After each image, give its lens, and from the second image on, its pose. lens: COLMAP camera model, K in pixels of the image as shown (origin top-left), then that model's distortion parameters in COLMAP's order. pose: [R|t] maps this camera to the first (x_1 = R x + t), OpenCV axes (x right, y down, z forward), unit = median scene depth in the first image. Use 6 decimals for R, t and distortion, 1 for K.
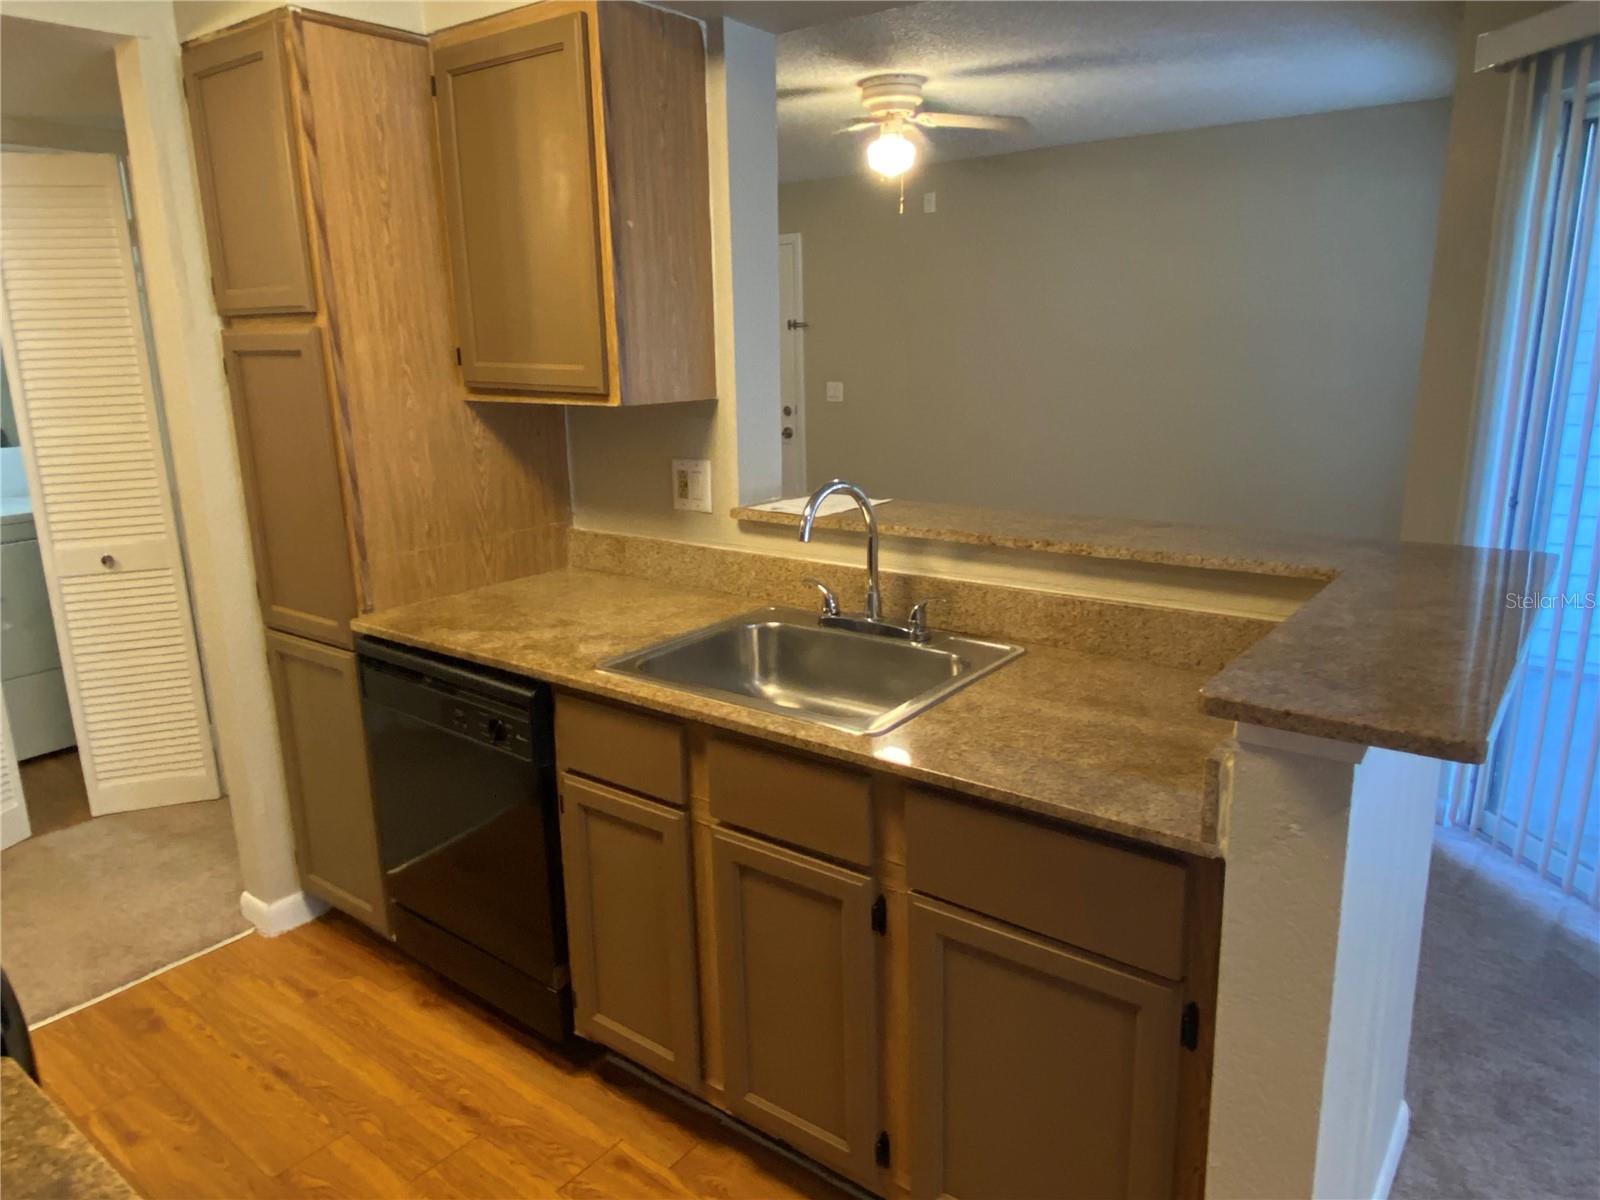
lens RADIAL K [[1074.3, 0, 800.0], [0, 1074.3, 600.0], [0, 0, 1]] dist [0.103301, -0.108710]
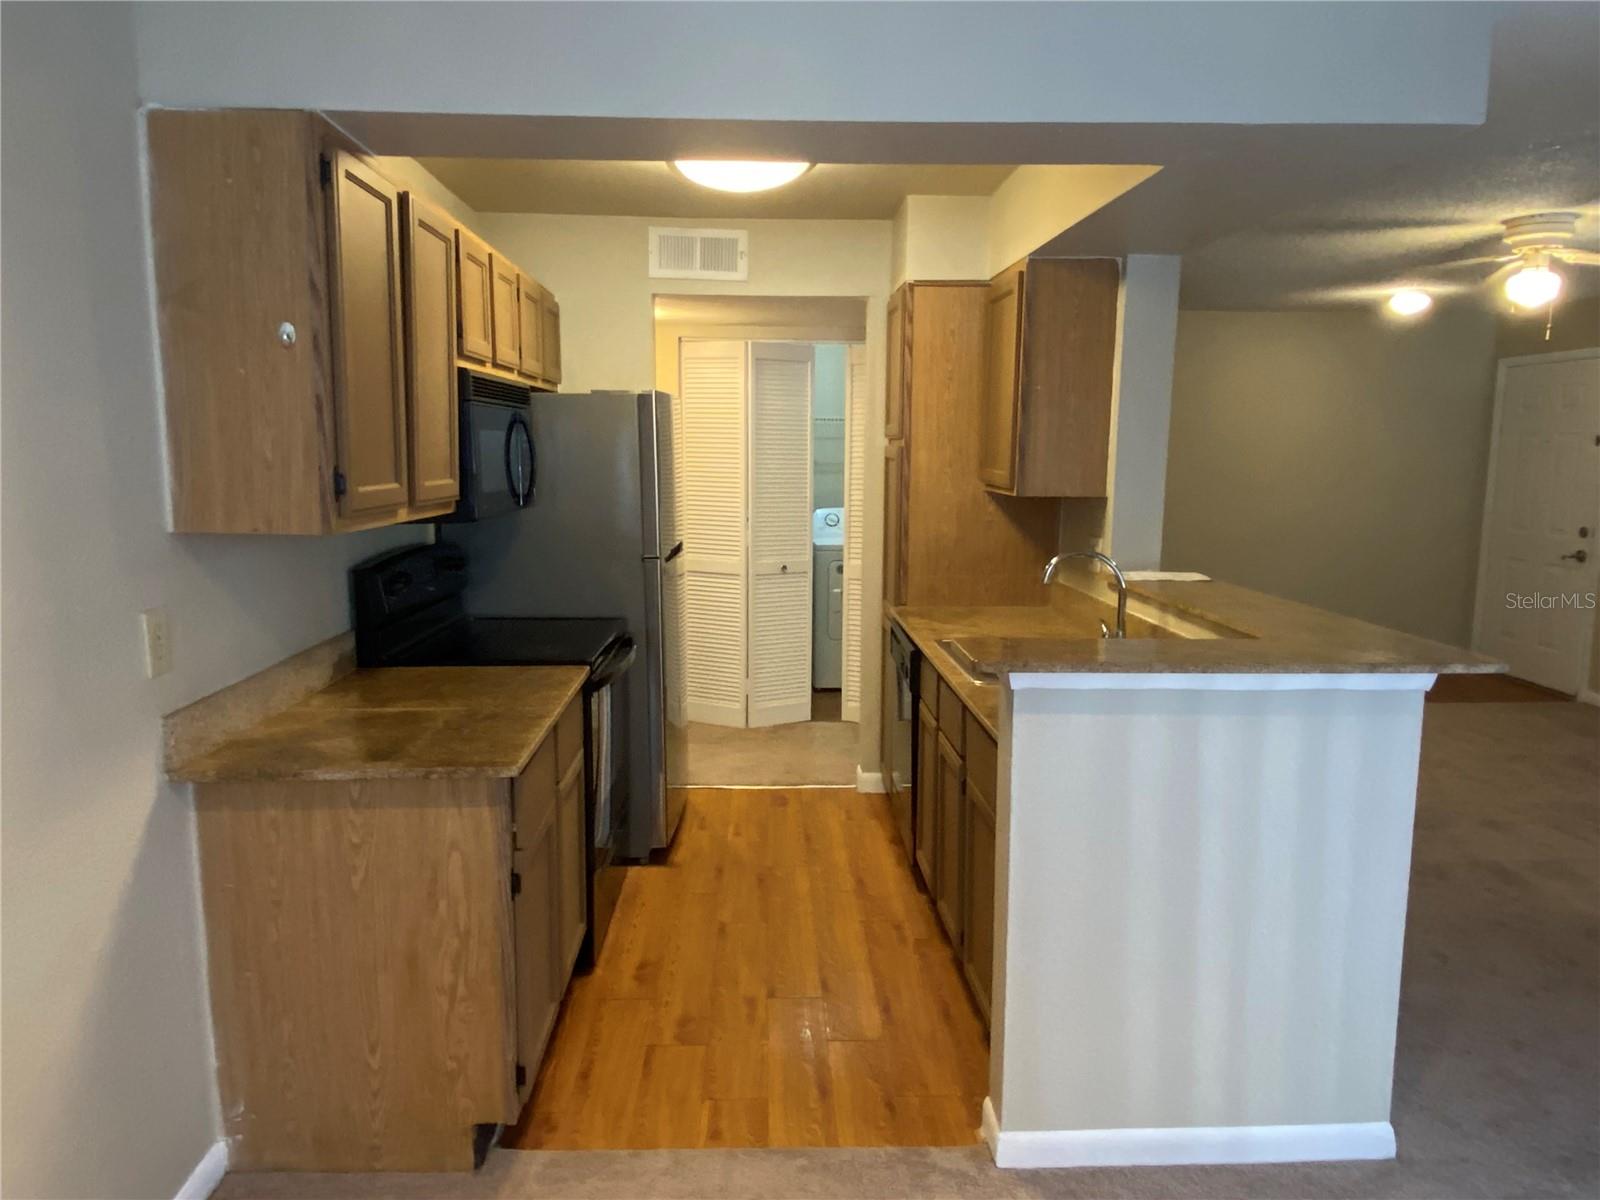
lens RADIAL K [[1074.3, 0, 800.0], [0, 1074.3, 600.0], [0, 0, 1]] dist [0.103301, -0.108710]
pose [[0.646616, 0.136216, -0.750555, 0.762602], [-0.202194, 0.979339, 0.003543, 0.029282], [0.735530, 0.149467, 0.660799, -0.252834]]
